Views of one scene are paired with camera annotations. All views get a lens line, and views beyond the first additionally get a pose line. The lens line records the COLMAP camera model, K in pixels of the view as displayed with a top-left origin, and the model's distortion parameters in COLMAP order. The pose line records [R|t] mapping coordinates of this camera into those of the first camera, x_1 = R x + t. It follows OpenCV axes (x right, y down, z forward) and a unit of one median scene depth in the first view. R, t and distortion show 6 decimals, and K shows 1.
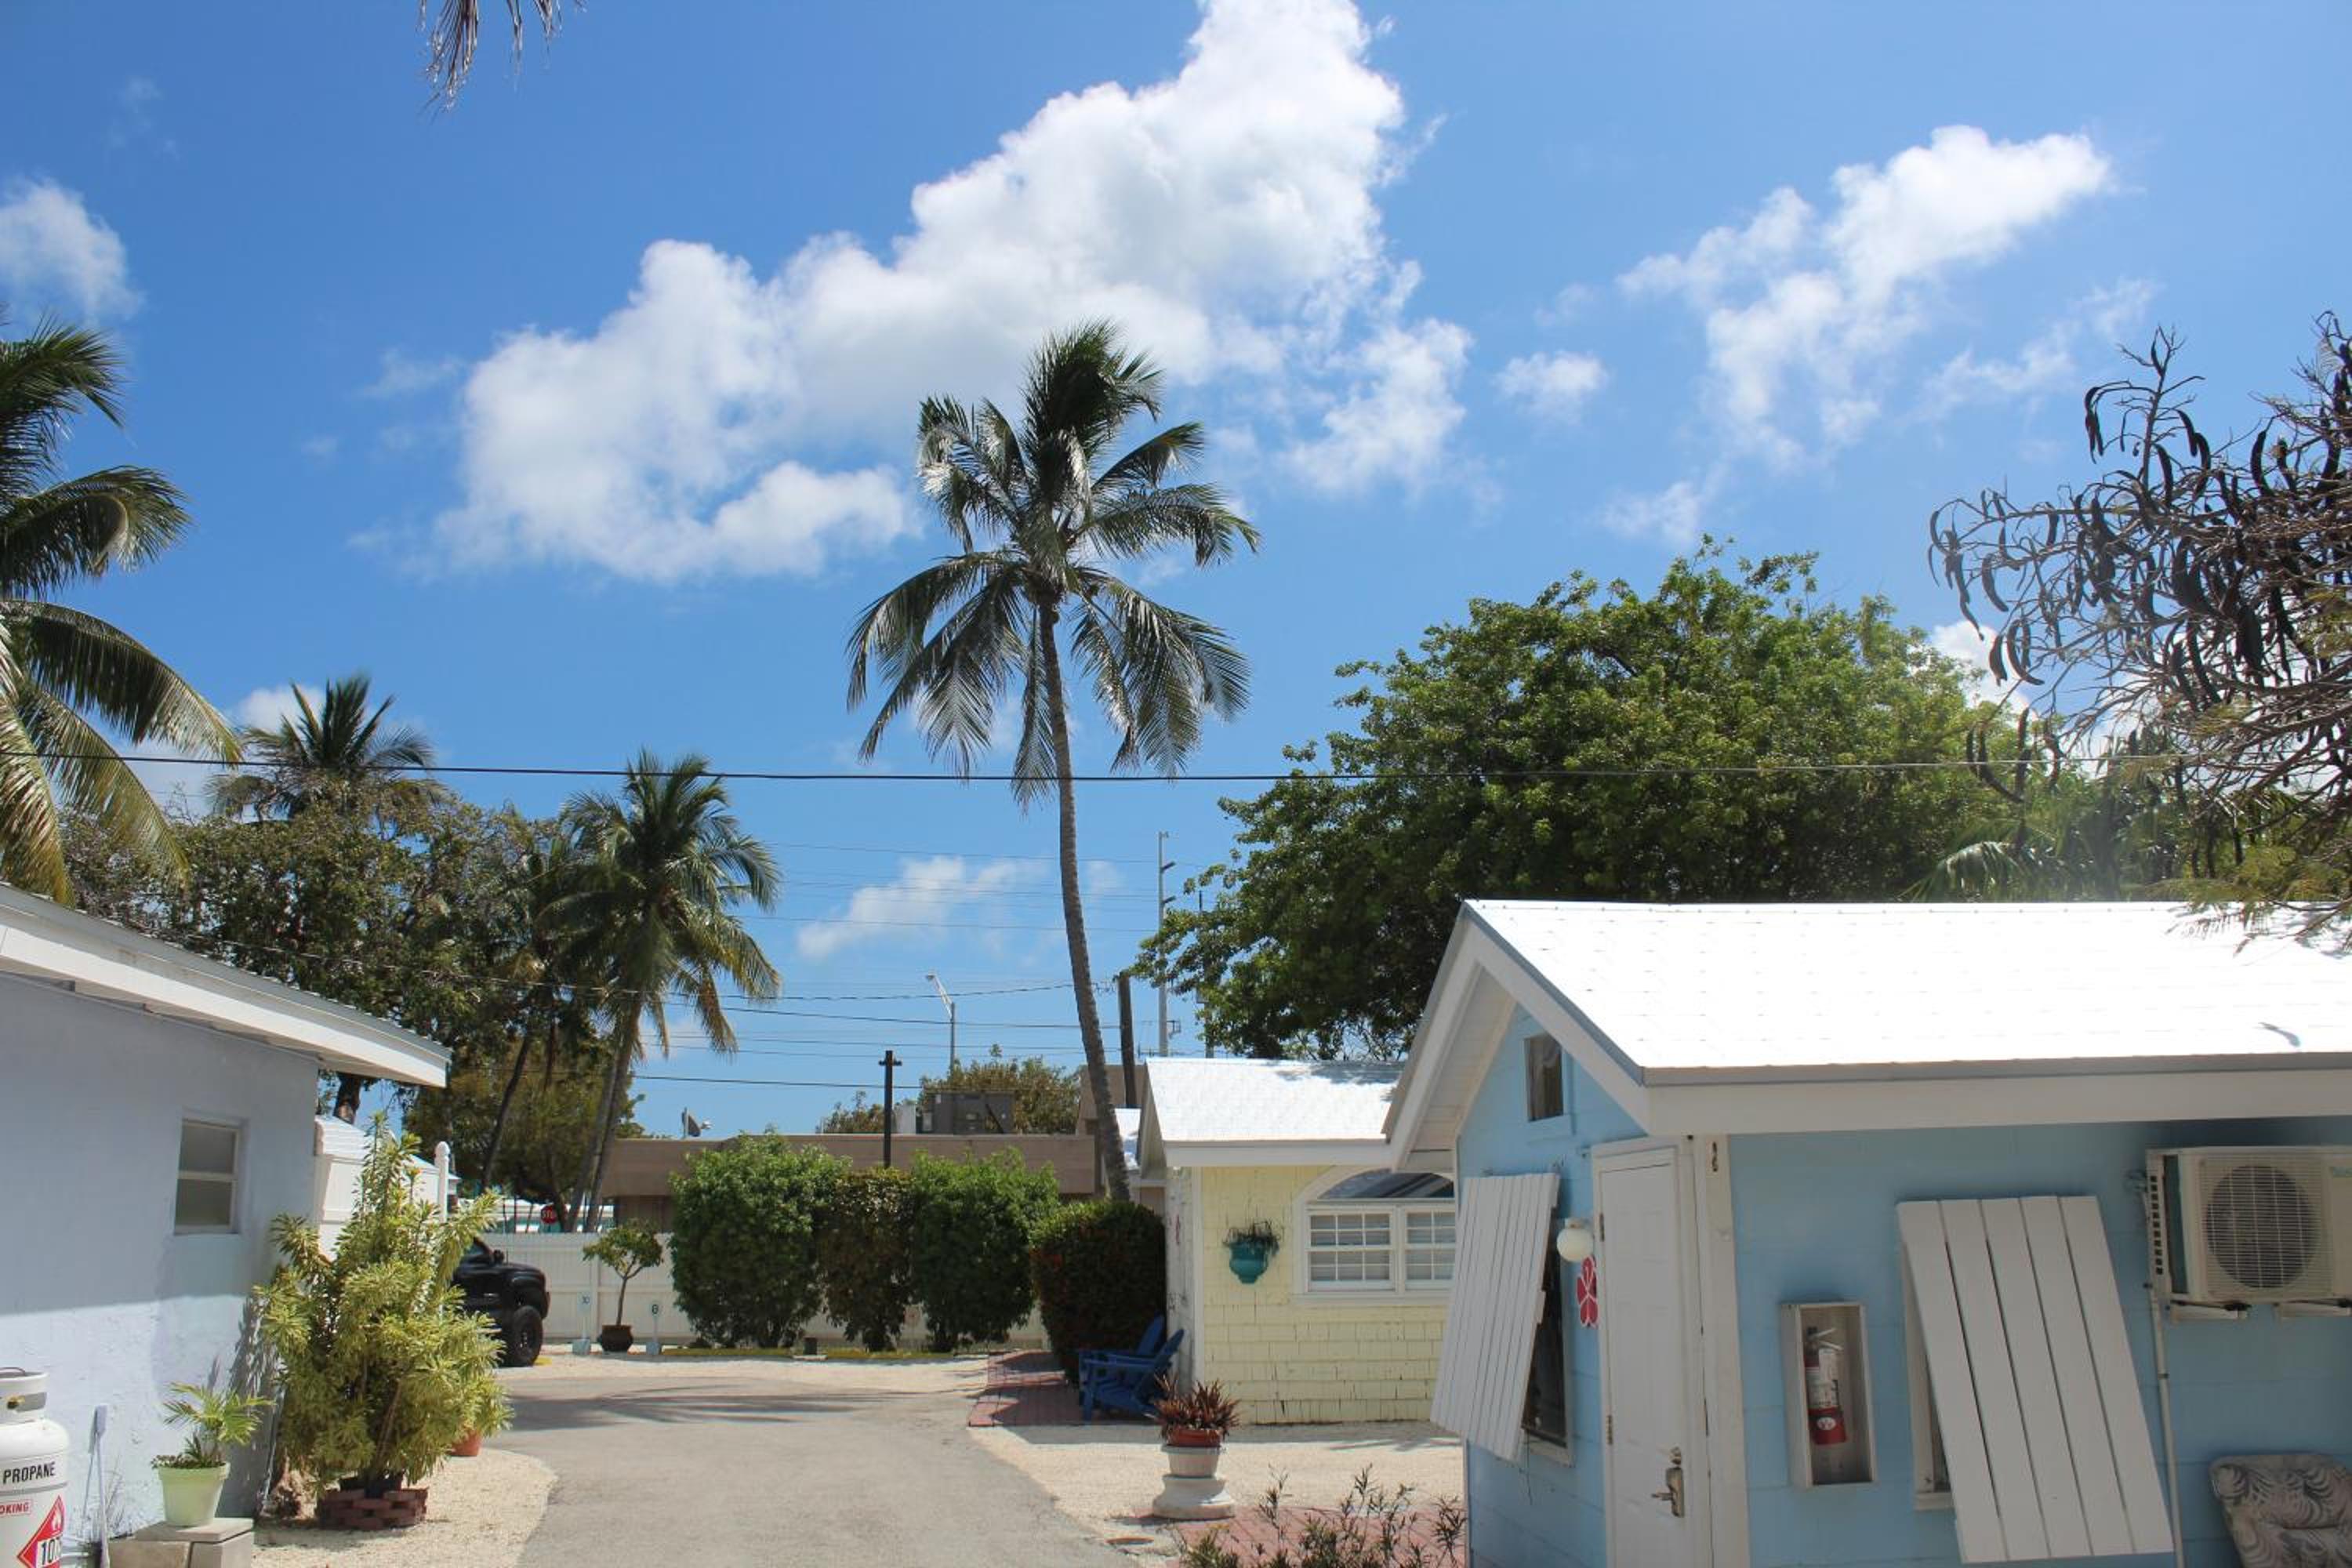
lens RADIAL K [[2060.3, 0, 1159.8], [0, 2060.3, 792.7], [0, 0, 1]] dist [-0.142306, 0.067660]
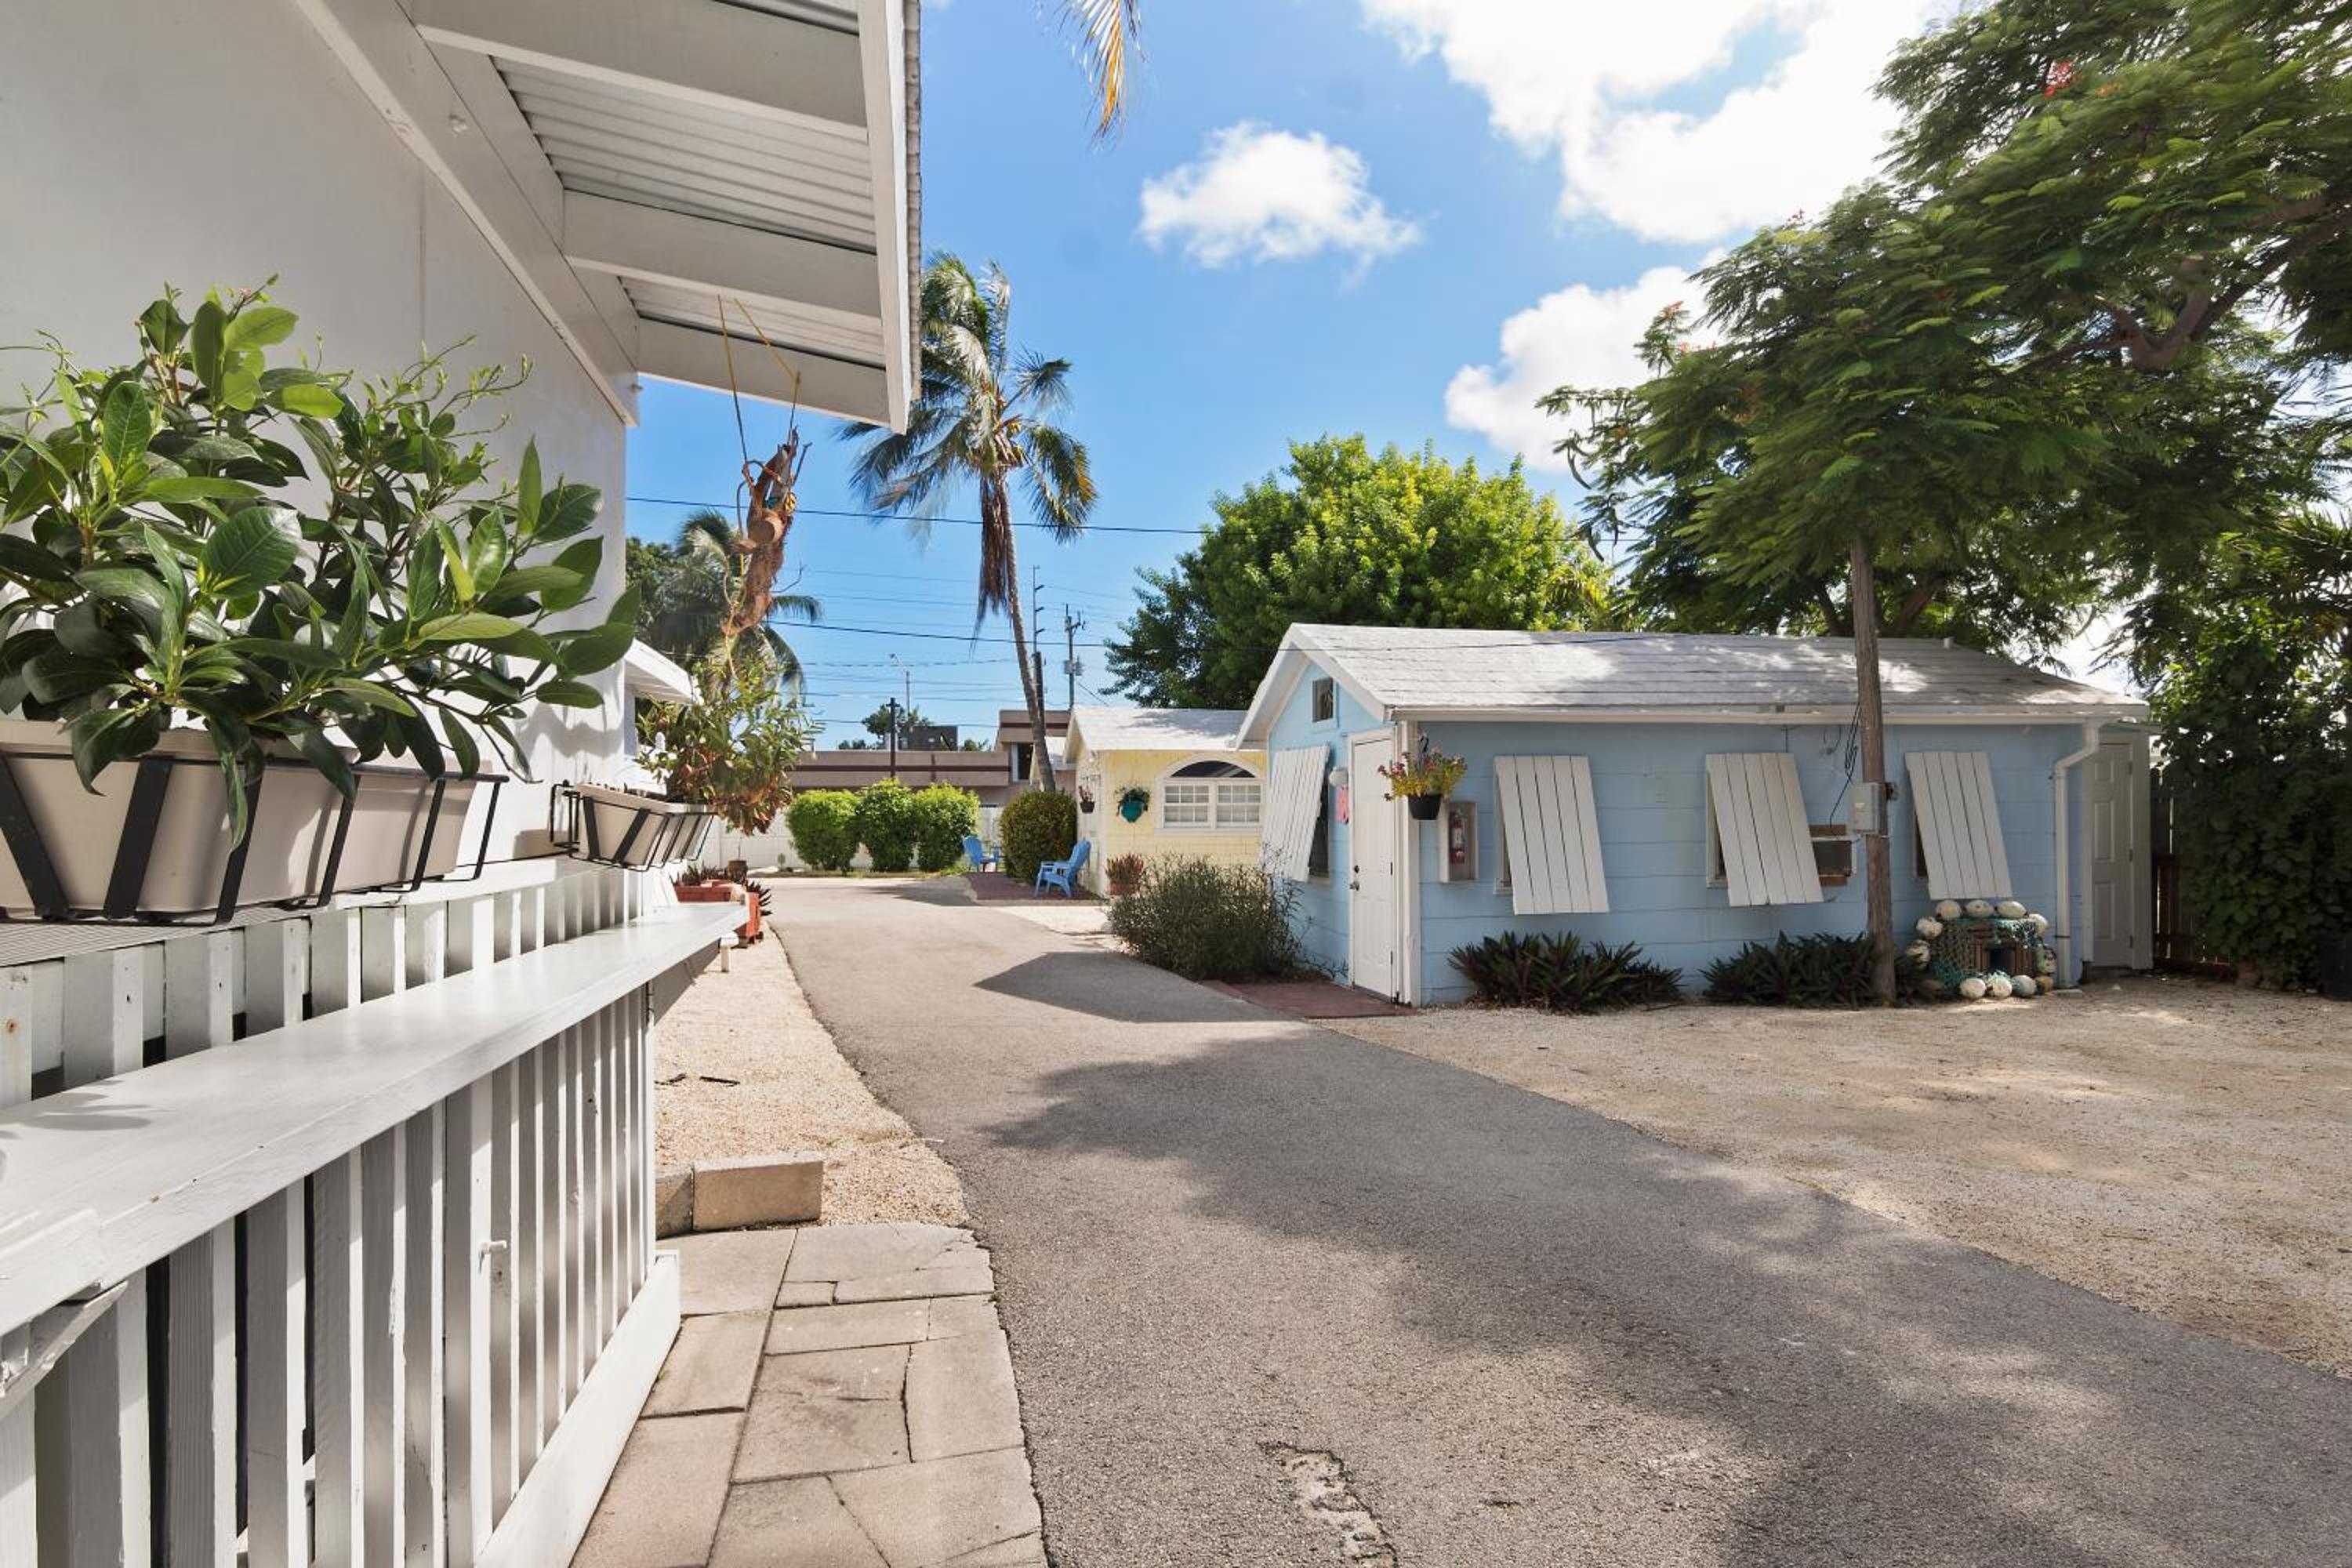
lens RADIAL K [[1299.0, 0, 1168.7], [0, 1299.0, 799.5], [0, 0, 1]] dist [-0.004371, 0.002136]
pose [[0.993583, 0.004142, 0.113026, -0.045493], [-0.025989, 0.980949, 0.192518, -0.003409], [-0.110075, -0.194220, 0.974763, -0.108341]]
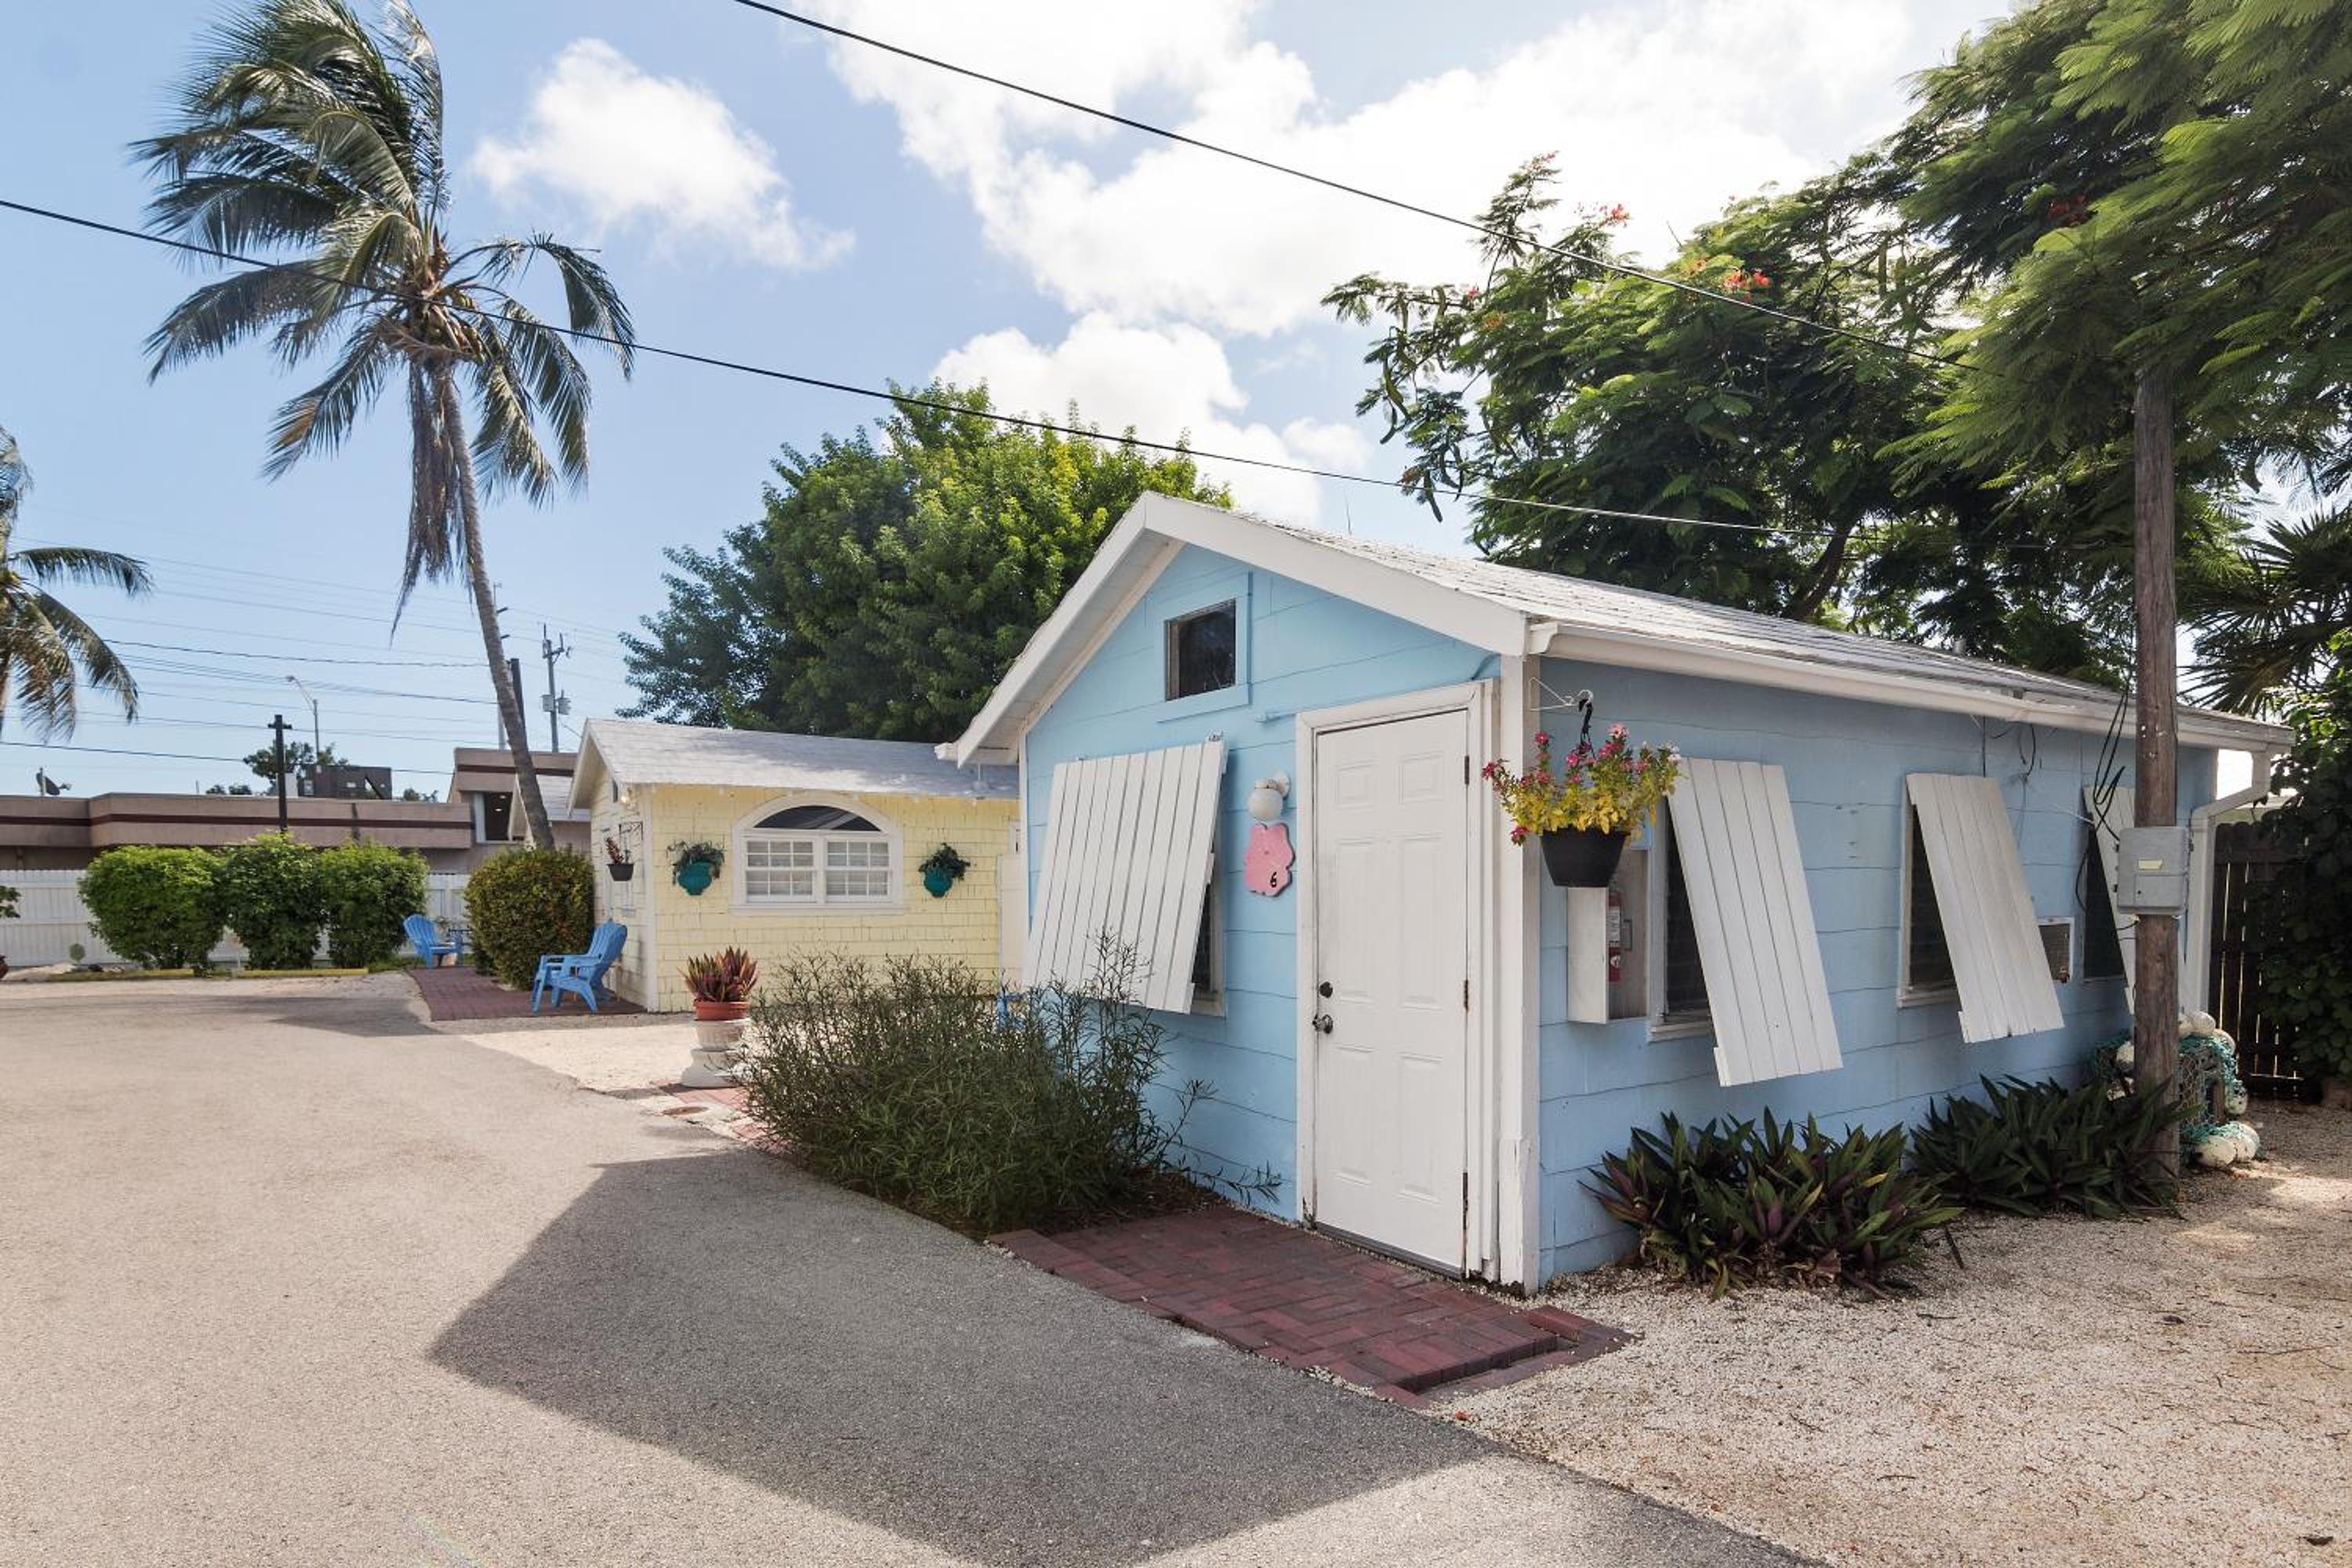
lens RADIAL K [[1299.0, 0, 1211.4], [0, 1299.0, 983.9], [0, 0, 1]] dist [-0.004371, 0.002136]
pose [[0.872829, -0.029382, 0.487140, -0.054545], [-0.106224, 0.962816, 0.248398, 0.056631], [-0.476325, -0.268555, 0.837253, 0.167145]]
